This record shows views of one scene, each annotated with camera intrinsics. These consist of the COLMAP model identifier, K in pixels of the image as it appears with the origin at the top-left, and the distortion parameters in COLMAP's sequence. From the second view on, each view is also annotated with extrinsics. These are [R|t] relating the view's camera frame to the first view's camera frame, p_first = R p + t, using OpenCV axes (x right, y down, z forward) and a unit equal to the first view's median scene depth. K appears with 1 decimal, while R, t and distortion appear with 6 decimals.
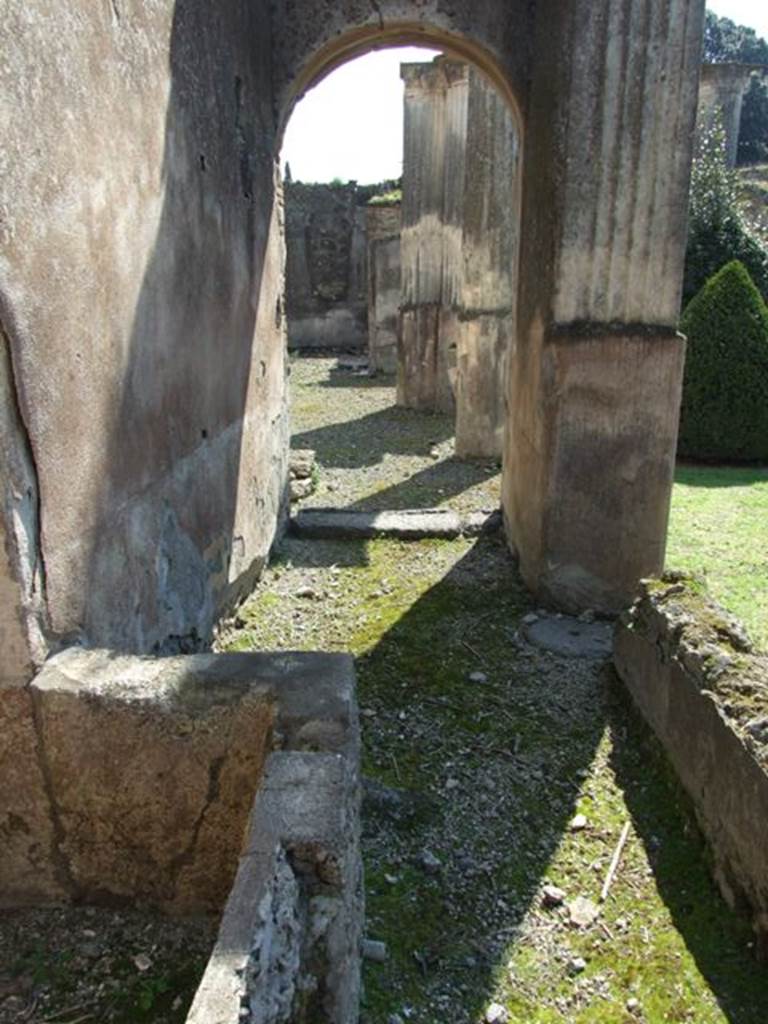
lens RADIAL K [[809.3, 0, 360.9], [0, 809.3, 511.5], [0, 0, 1]] dist [-0.061777, 0.057920]
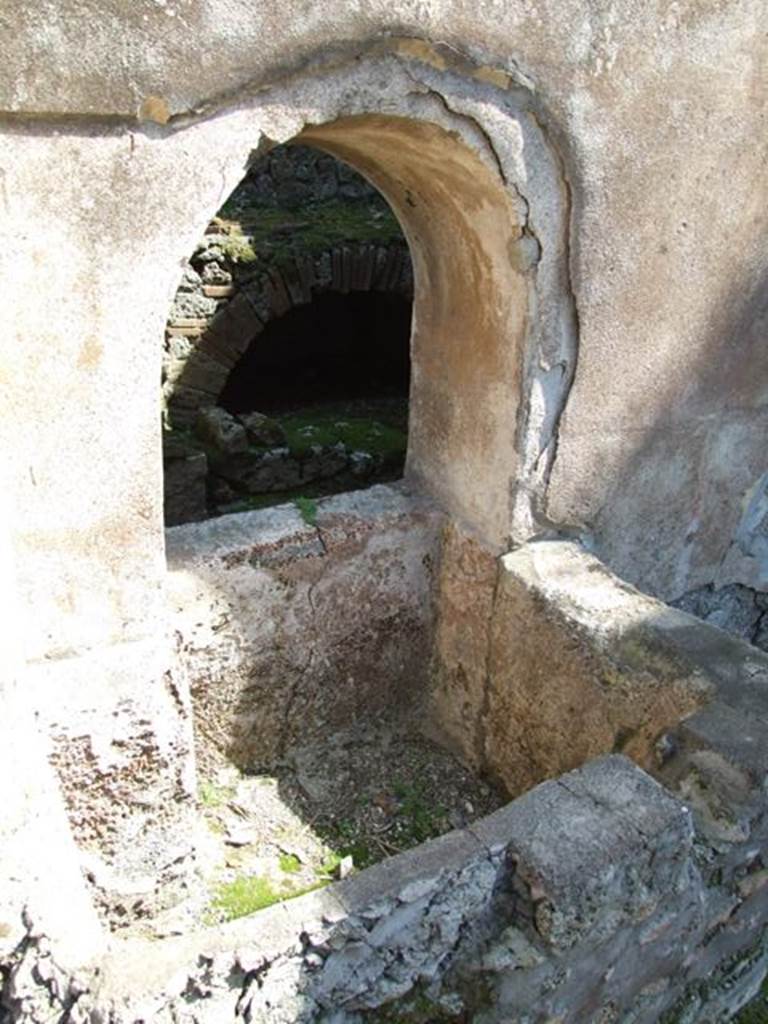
lens RADIAL K [[819.0, 0, 380.0], [0, 819.0, 518.2], [0, 0, 1]] dist [-0.069053, 0.062249]
pose [[0.584647, 0.377558, -0.718079, 0.198631], [-0.270194, 0.925196, 0.266471, -0.054197], [0.764973, 0.038229, 0.642927, 0.244518]]
